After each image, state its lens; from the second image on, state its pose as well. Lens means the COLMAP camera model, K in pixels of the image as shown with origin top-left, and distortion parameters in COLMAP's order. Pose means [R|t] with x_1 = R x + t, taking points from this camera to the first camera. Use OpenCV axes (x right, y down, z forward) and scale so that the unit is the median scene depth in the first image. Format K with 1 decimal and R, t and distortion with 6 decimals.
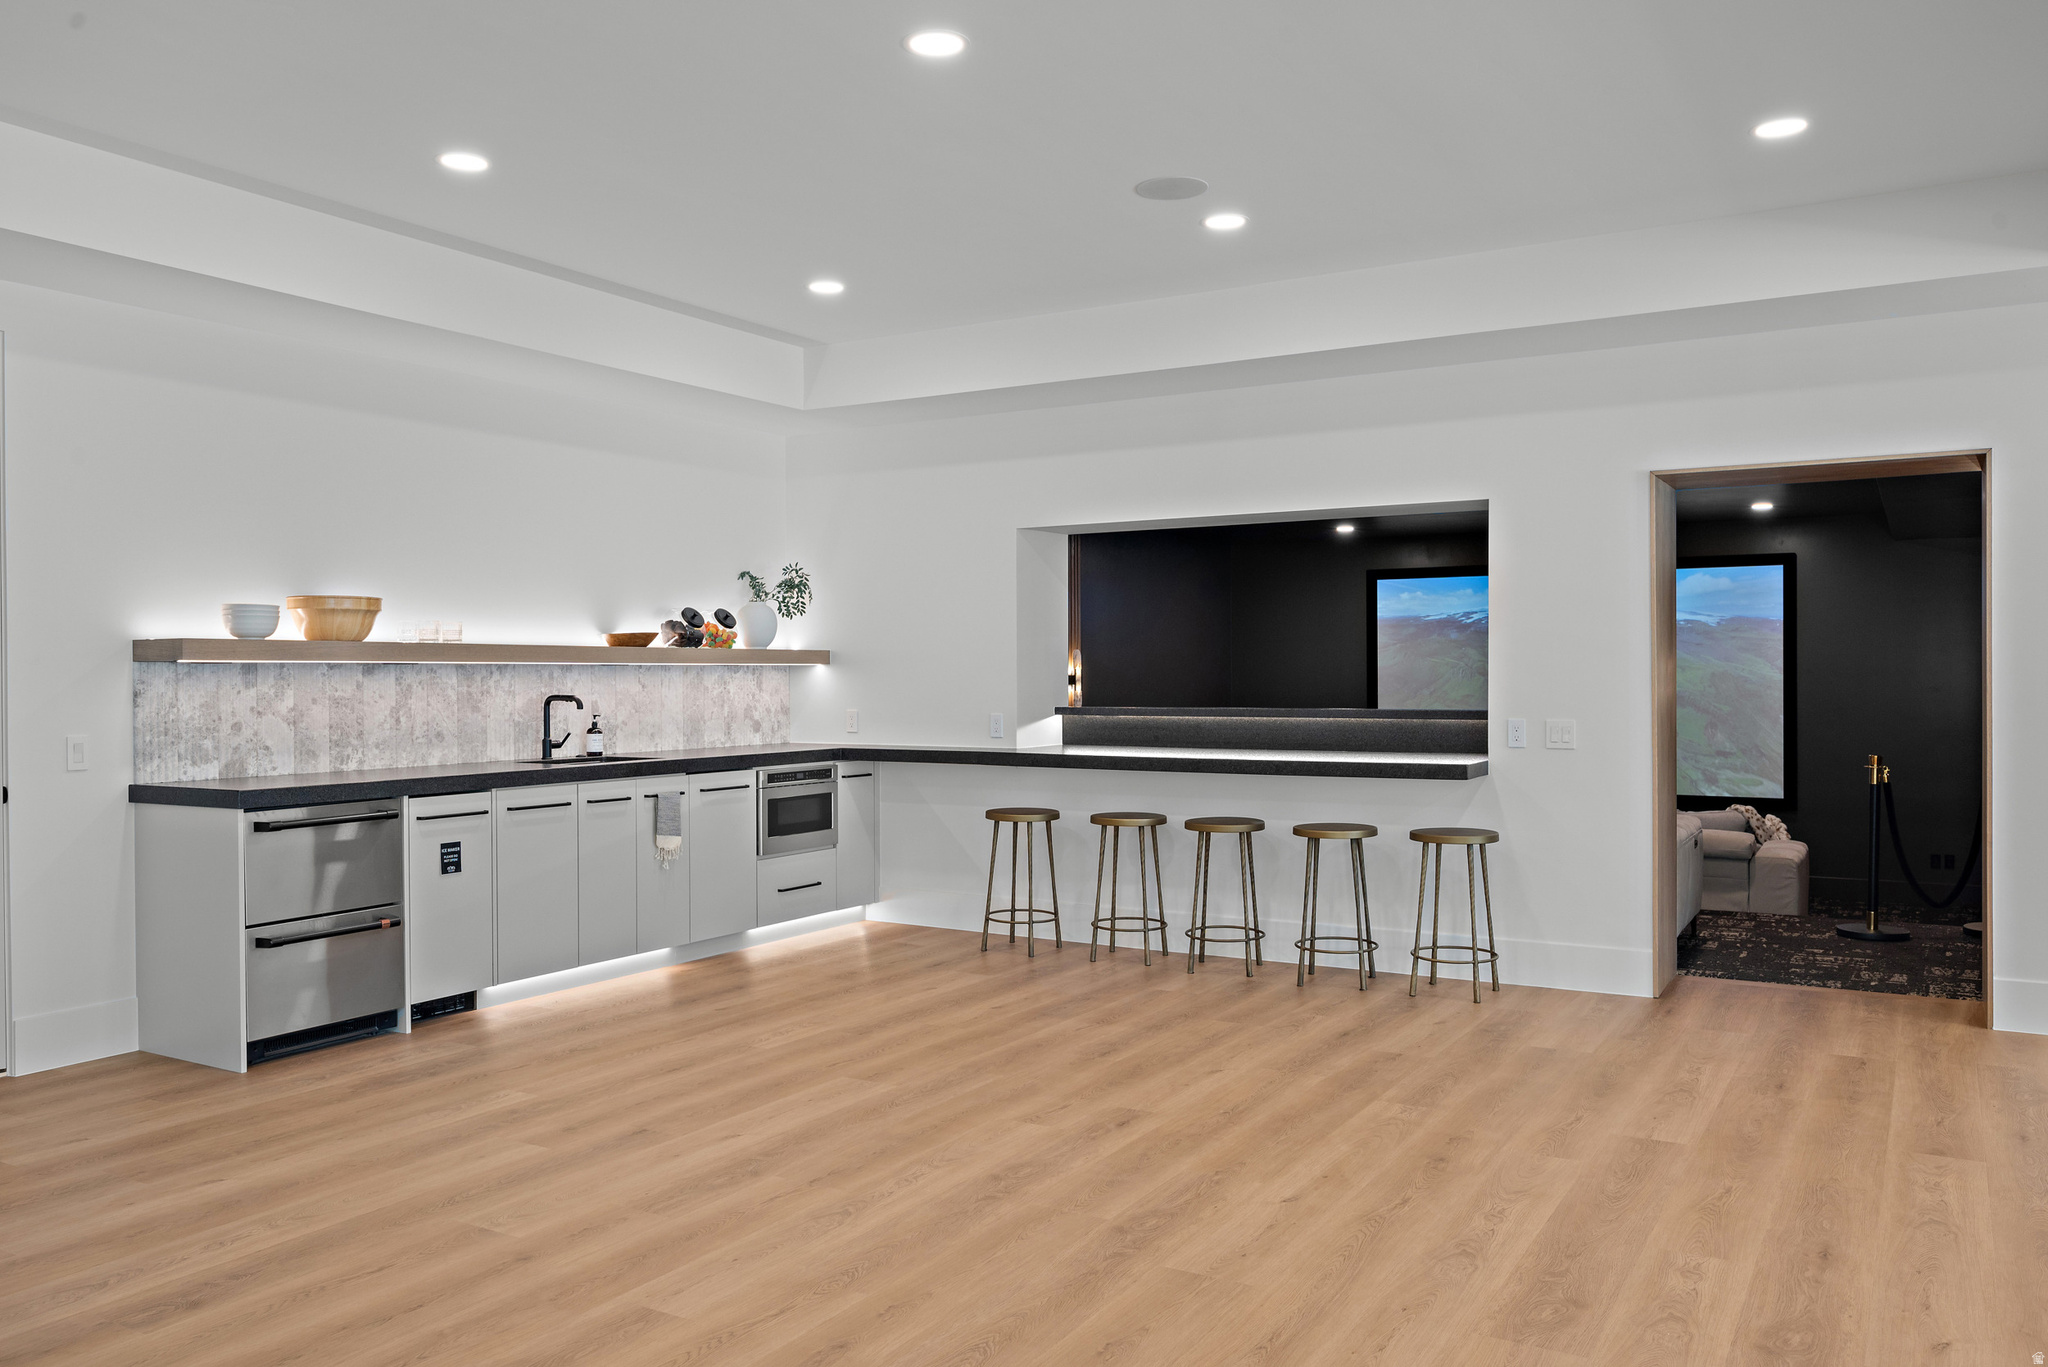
lens RADIAL K [[1531.4, 0, 1026.1], [0, 1531.4, 677.6], [0, 0, 1]] dist [-0.006217, -0.003872]
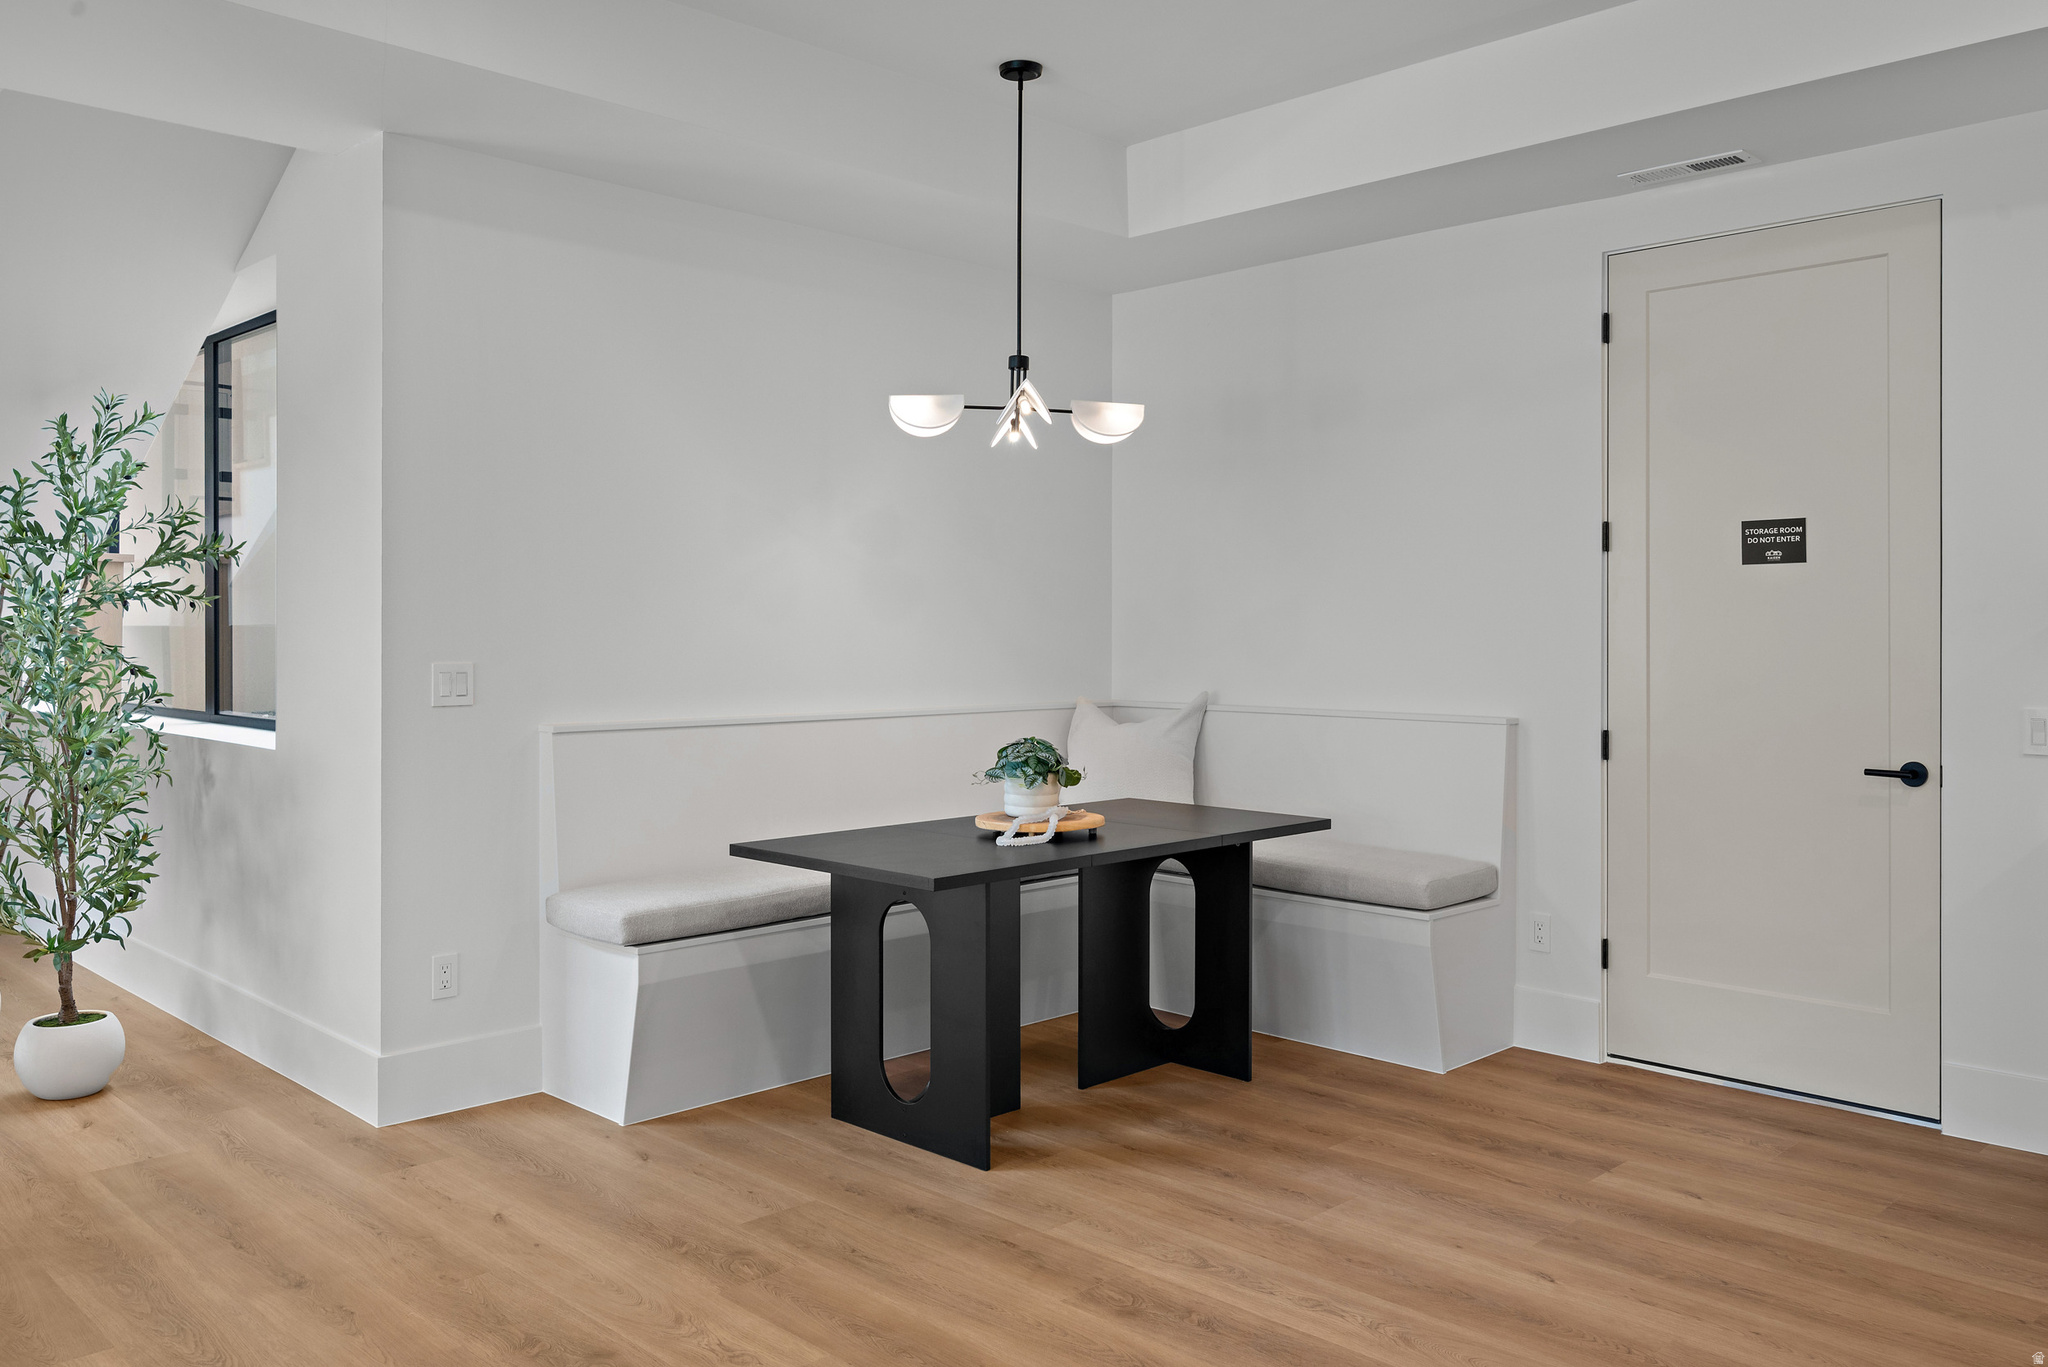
lens RADIAL K [[1536.4, 0, 1006.7], [0, 1536.4, 636.7], [0, 0, 1]] dist [-0.009043, 0.009190]
pose [[-0.252746, 0.002256, -0.967530, 0.168731], [-0.002960, 0.999991, 0.003105, 0.002564], [0.967528, 0.003648, -0.252737, 0.548198]]
